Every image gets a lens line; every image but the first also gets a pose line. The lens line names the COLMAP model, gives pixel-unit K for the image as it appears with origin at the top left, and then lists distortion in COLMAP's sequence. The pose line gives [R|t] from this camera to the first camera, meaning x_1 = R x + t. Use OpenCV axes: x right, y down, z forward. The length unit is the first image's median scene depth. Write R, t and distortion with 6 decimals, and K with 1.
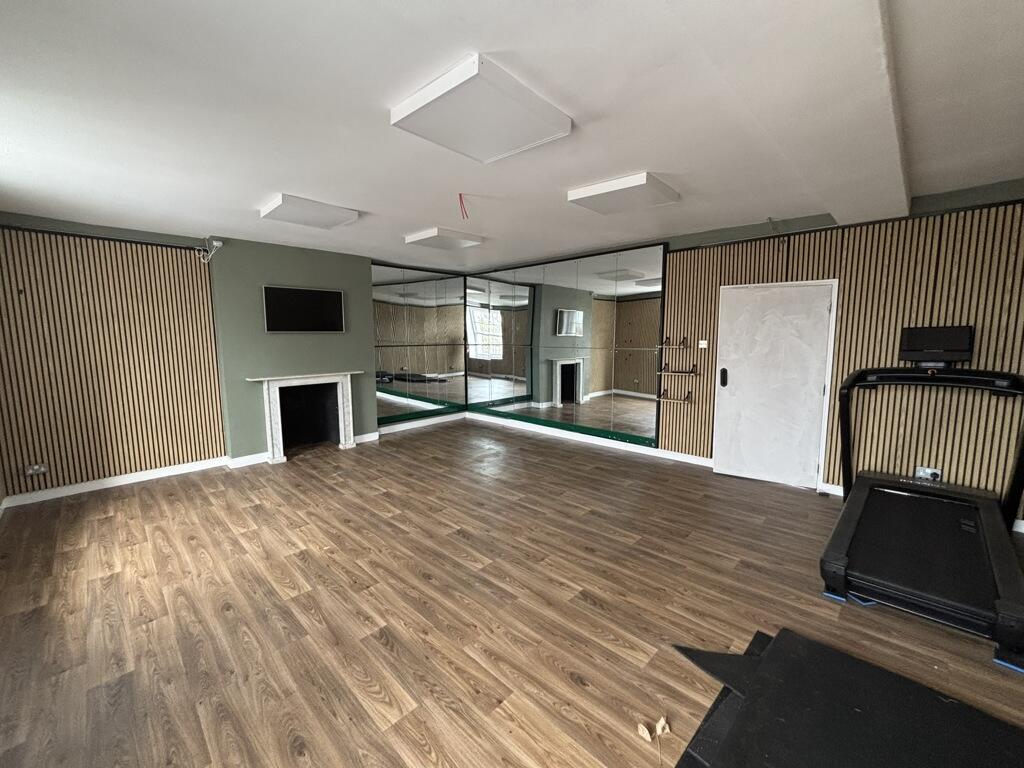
lens RADIAL K [[419.6, 0, 507.2], [0, 419.6, 372.7], [0, 0, 1]] dist [-0.002223, -0.000267]
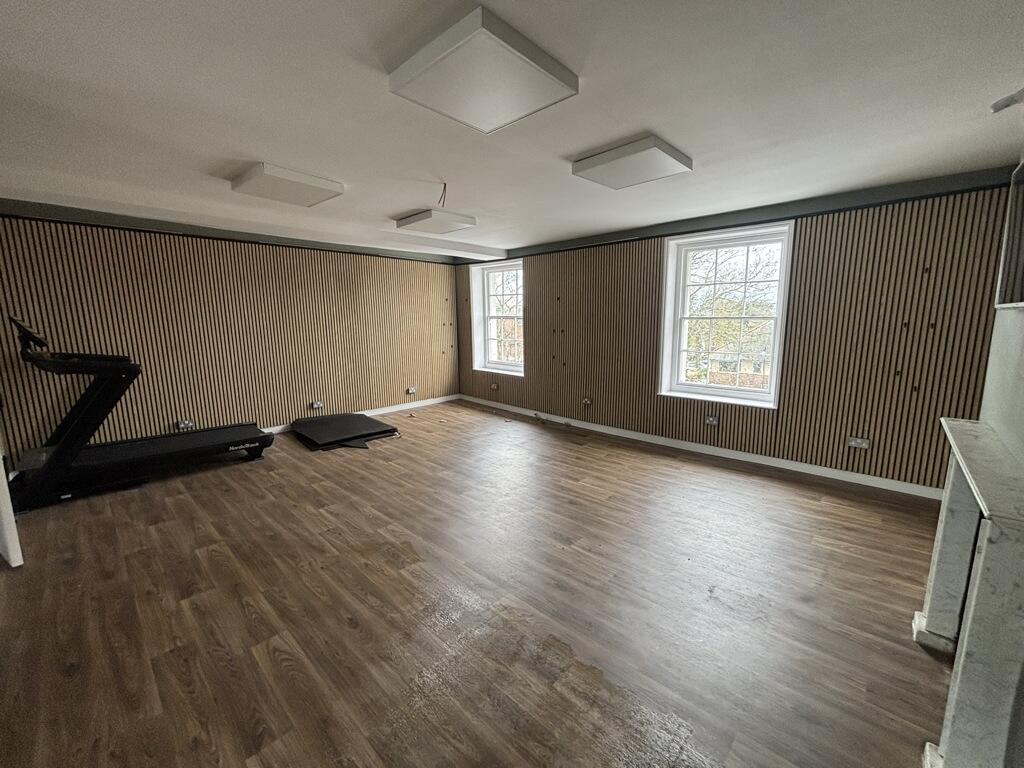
lens RADIAL K [[411.0, 0, 510.9], [0, 411.0, 381.7], [0, 0, 1]] dist [-0.015457, 0.000075]
pose [[-0.999214, 0.016102, -0.036216, -0.229799], [0.006573, 0.968425, 0.249218, -0.200893], [0.039085, 0.248785, -0.967770, 2.136019]]
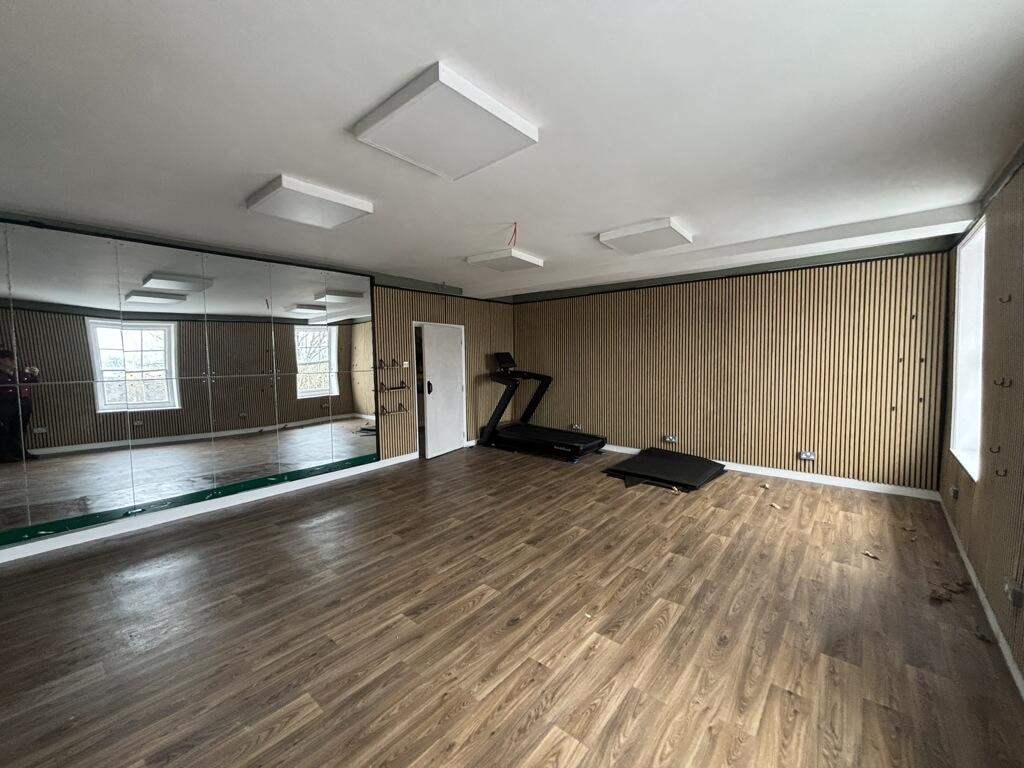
lens RADIAL K [[411.0, 0, 510.9], [0, 411.0, 381.7], [0, 0, 1]] dist [-0.015457, 0.000075]
pose [[-0.080700, -0.058310, 0.995031, -1.171766], [0.106321, 0.992088, 0.066761, -0.097625], [-0.991052, 0.111180, -0.073862, 1.150037]]
